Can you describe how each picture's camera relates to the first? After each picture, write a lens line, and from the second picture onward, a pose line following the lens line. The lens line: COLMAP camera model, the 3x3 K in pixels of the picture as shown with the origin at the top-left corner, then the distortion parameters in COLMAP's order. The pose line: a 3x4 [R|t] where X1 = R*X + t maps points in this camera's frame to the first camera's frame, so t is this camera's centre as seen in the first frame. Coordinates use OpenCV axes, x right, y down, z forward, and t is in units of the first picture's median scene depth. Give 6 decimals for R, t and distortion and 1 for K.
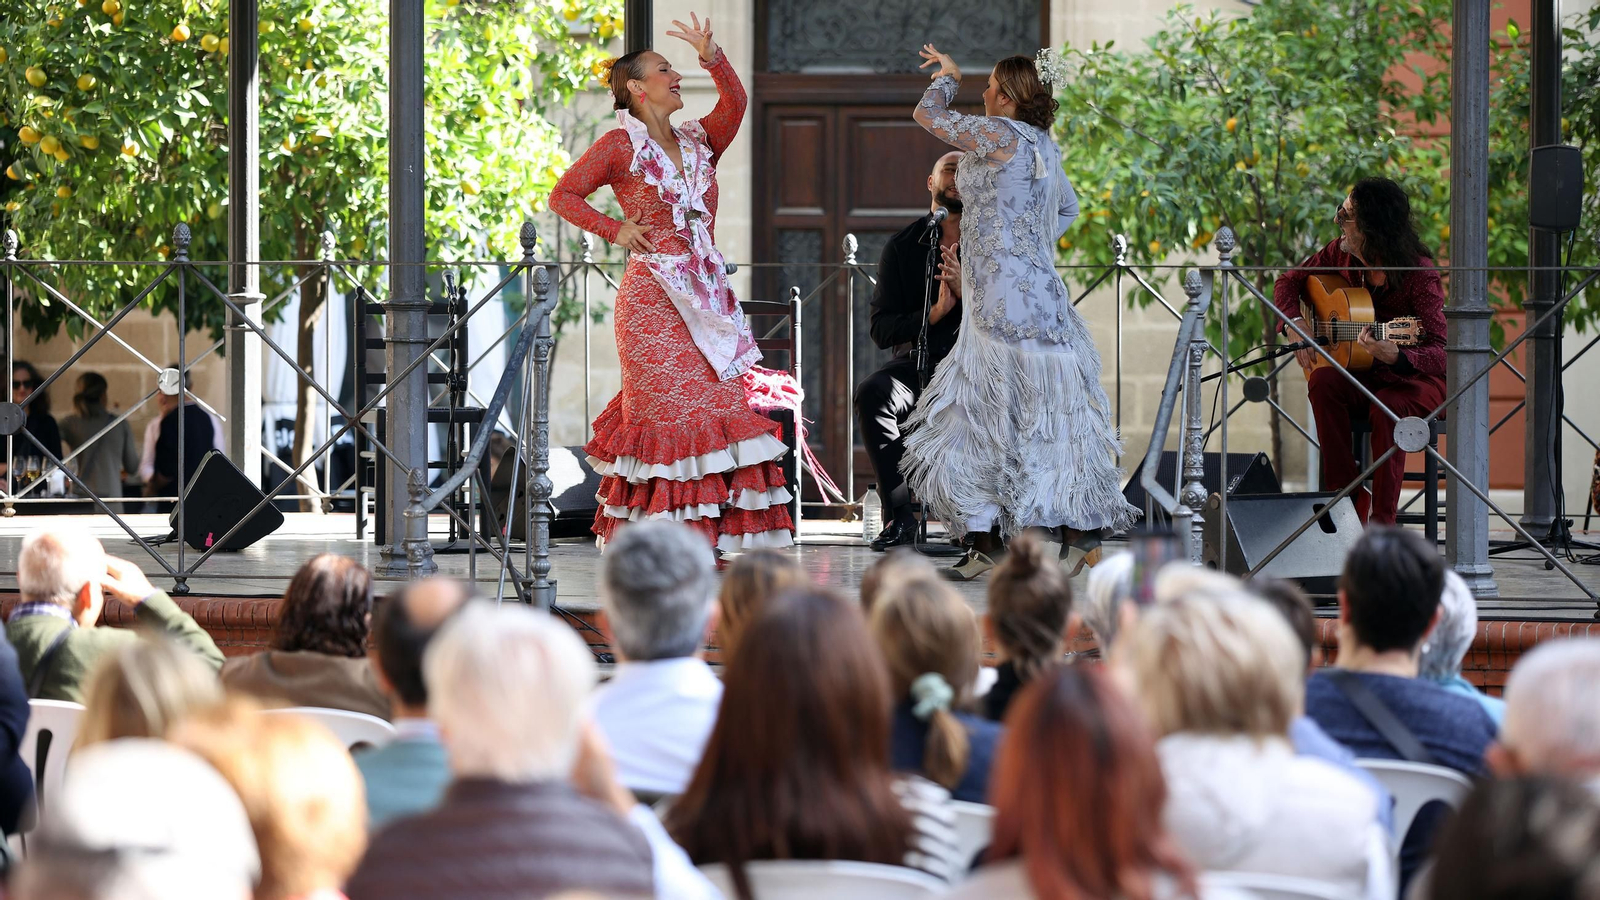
lens RADIAL K [[5621.3, 0, 867.6], [0, 5621.3, 453.5], [0, 0, 1]] dist [0.331811, 0.614365]
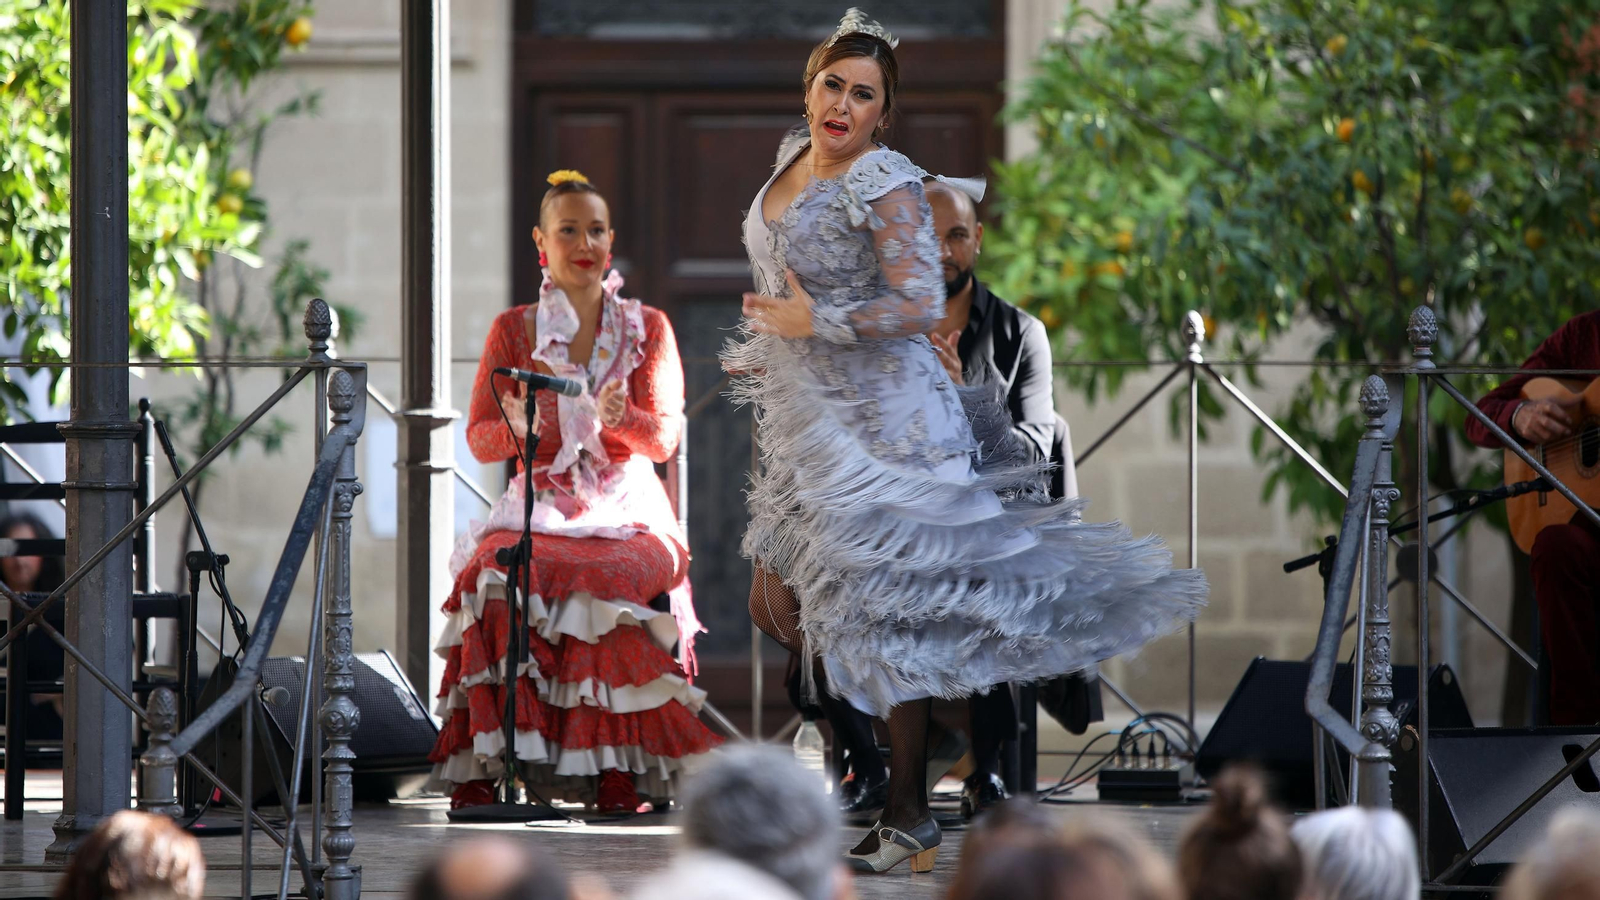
lens RADIAL K [[10185.5, 0, 768.2], [0, 10185.5, 380.7], [0, 0, 1]] dist [1.956217, 7.701256]
pose [[0.999567, -0.001015, 0.029399, -0.043679], [0.001880, 0.999565, -0.029418, 0.002104], [-0.029356, 0.029460, 0.999135, -0.153048]]
